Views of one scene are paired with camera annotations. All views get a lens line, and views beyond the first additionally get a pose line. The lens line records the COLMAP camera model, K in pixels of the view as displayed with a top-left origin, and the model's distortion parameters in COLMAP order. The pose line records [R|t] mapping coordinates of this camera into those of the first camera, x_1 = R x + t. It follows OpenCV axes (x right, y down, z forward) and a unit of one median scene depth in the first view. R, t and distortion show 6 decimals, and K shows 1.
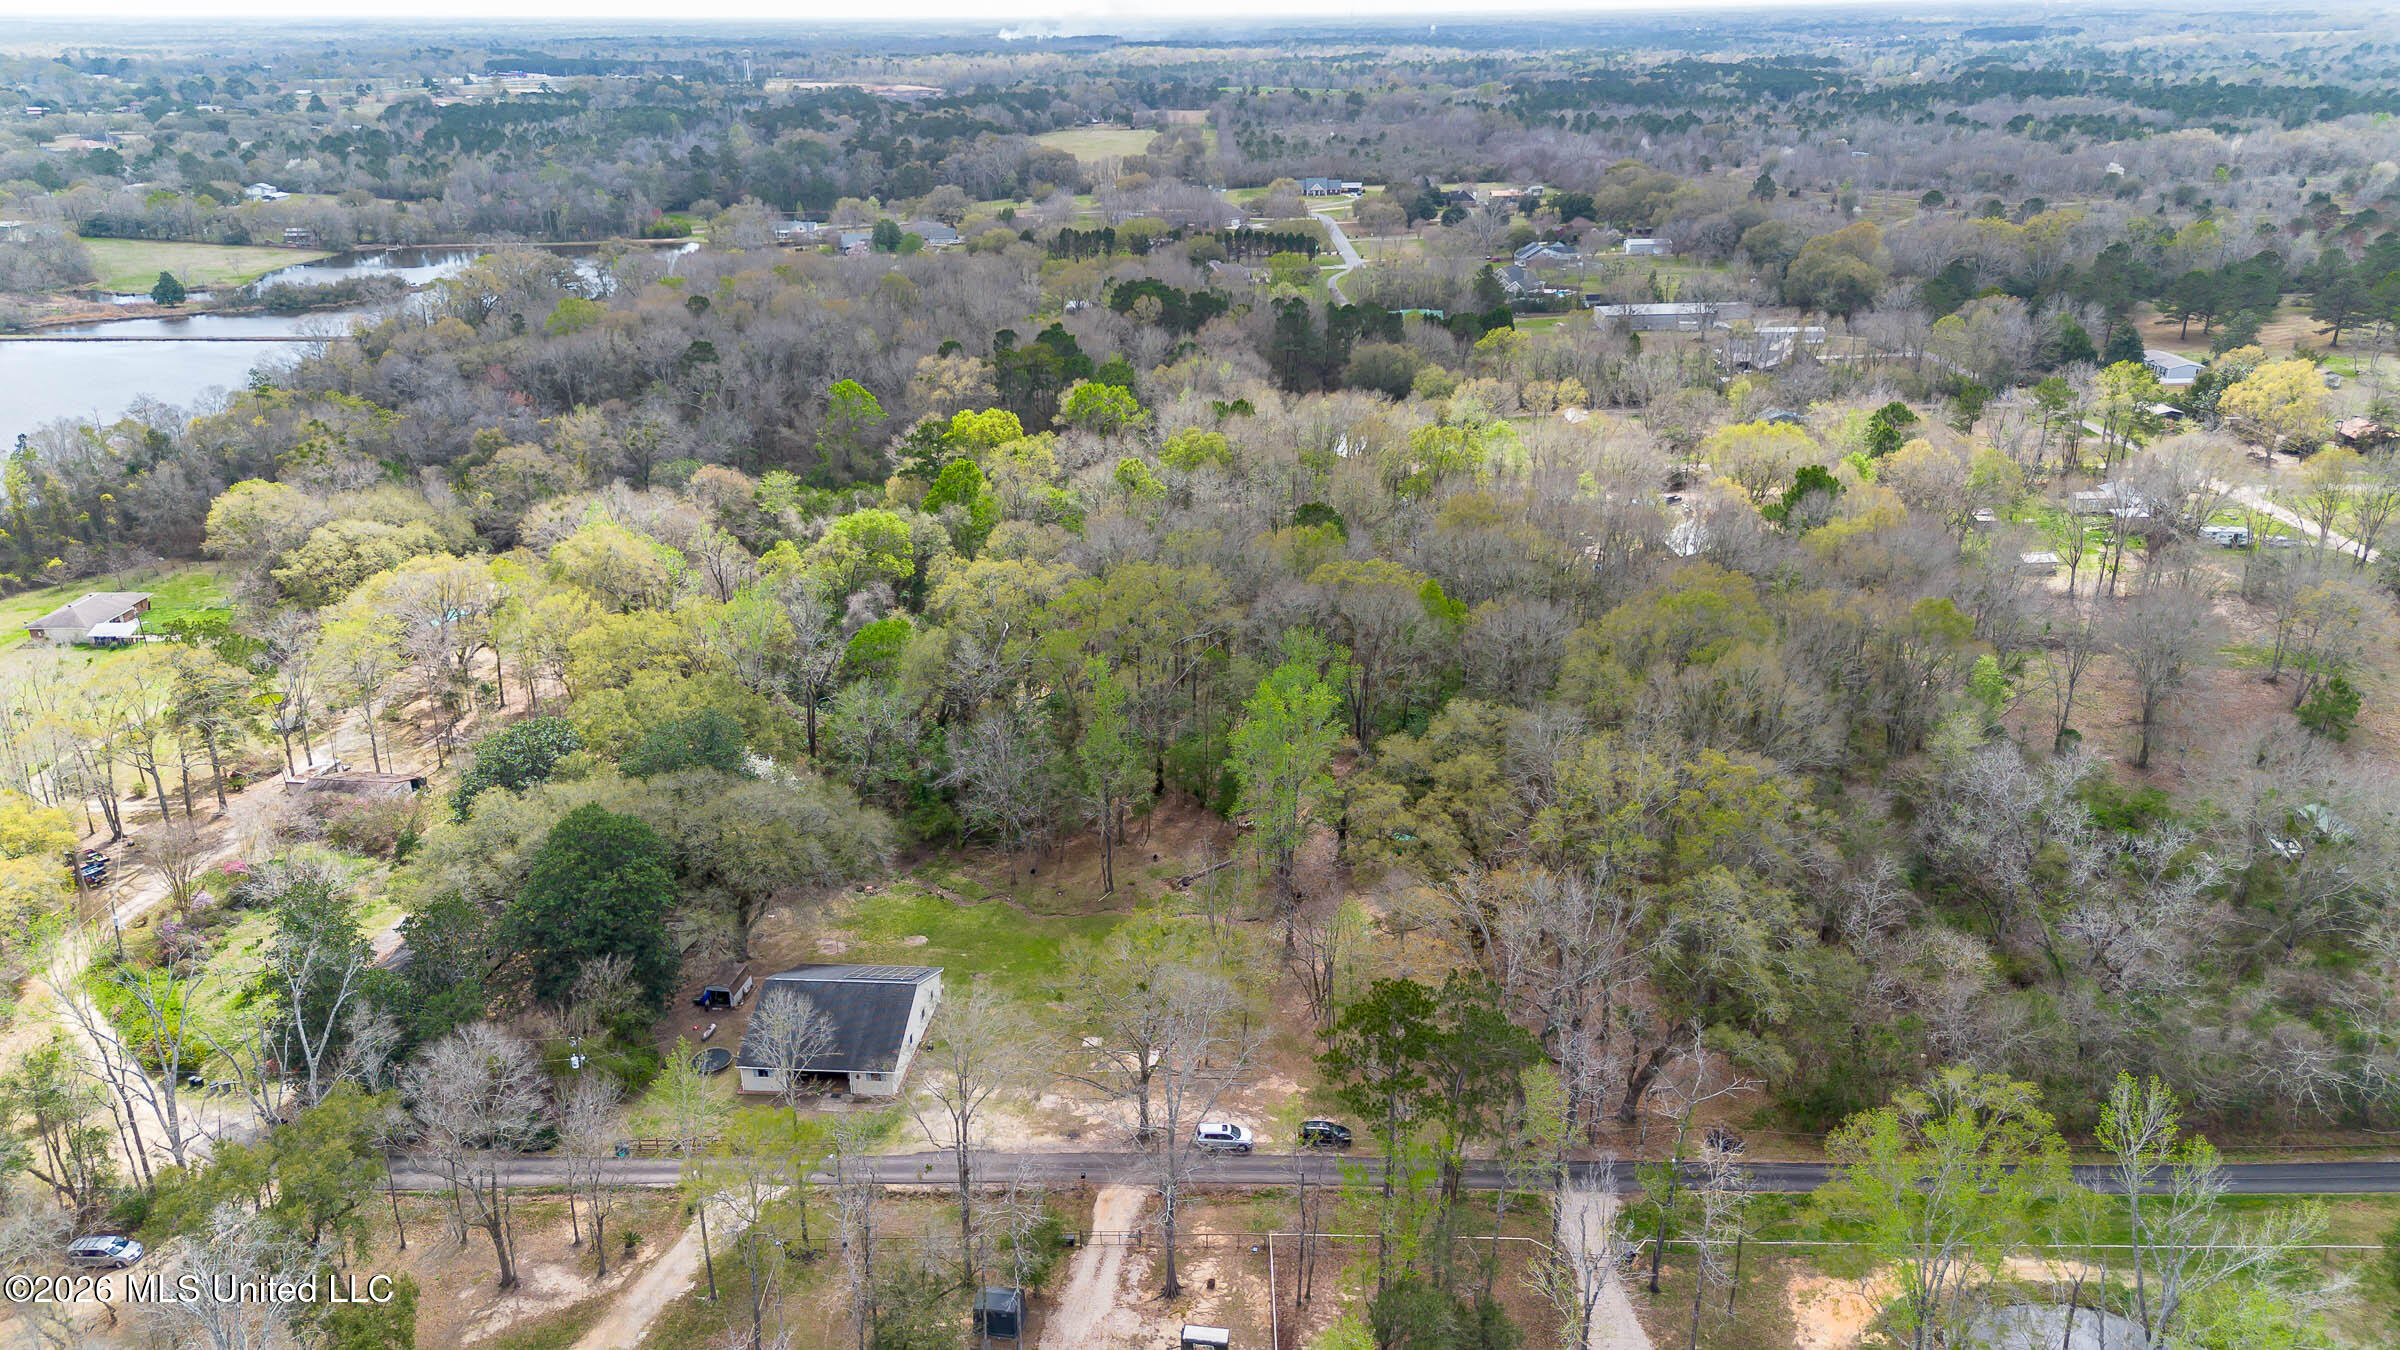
lens RADIAL K [[1691.9, 0, 1200.0], [0, 1691.9, 675.0], [0, 0, 1]] dist [0.108450, -0.058747]
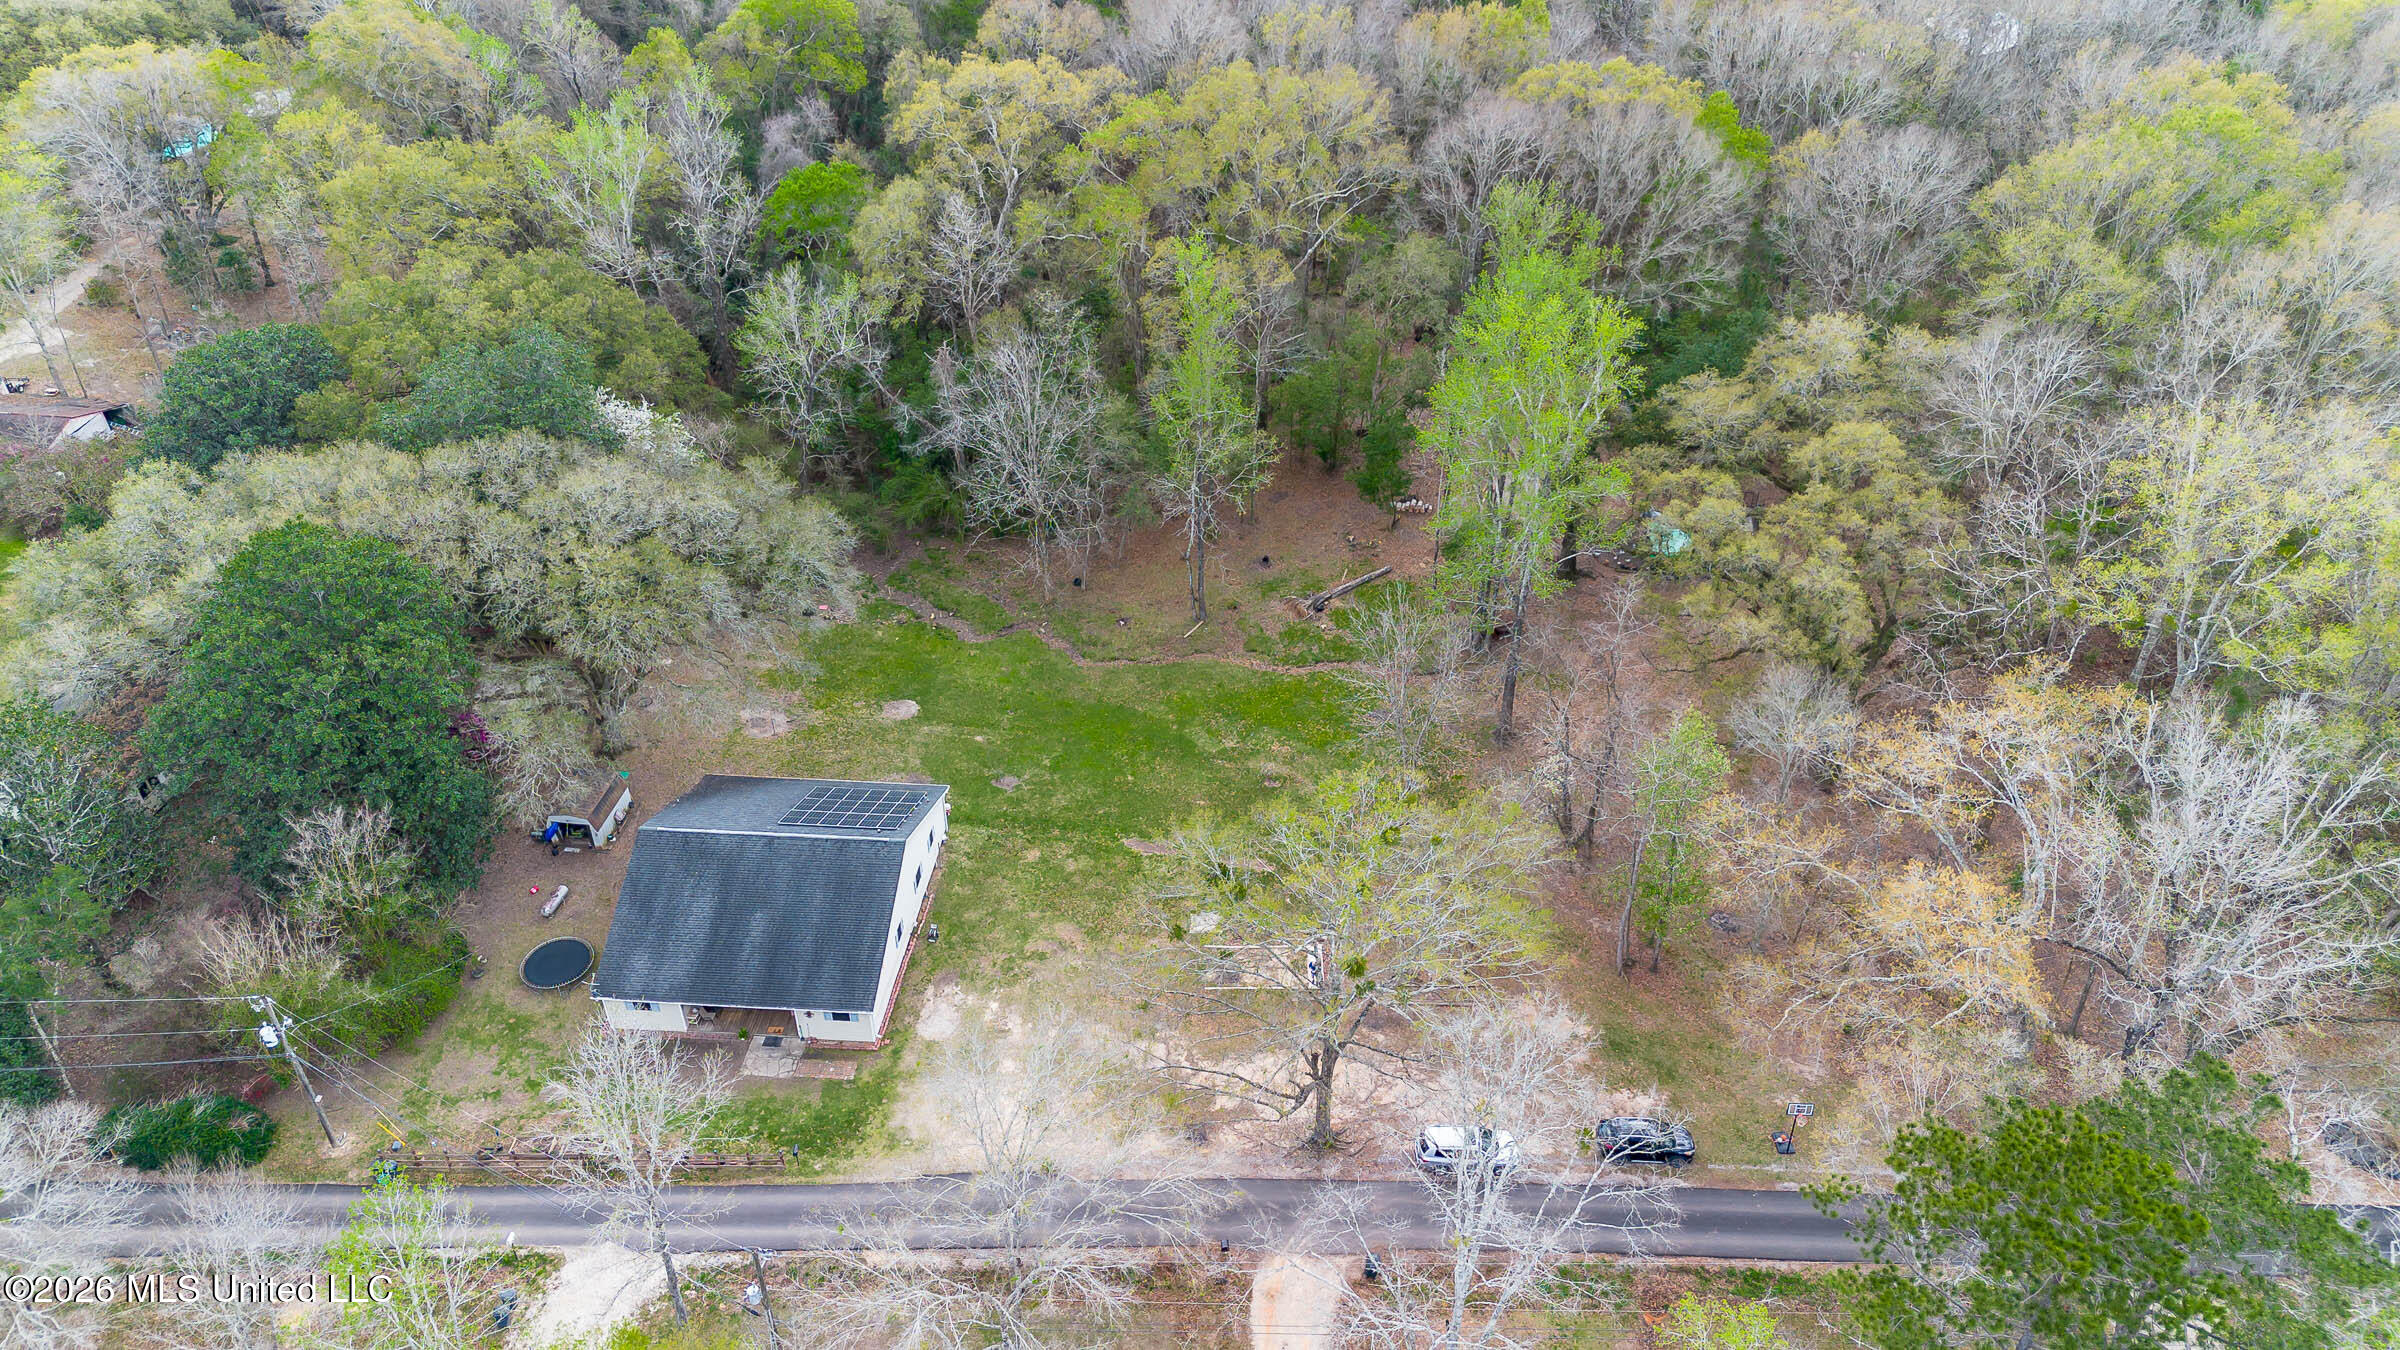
lens RADIAL K [[1691.9, 0, 1200.0], [0, 1691.9, 675.0], [0, 0, 1]] dist [0.108450, -0.058747]
pose [[0.999934, -0.002572, 0.011157, -0.061820], [-0.000488, 0.963988, 0.265945, -0.021807], [-0.011440, -0.265933, 0.963924, 0.390989]]
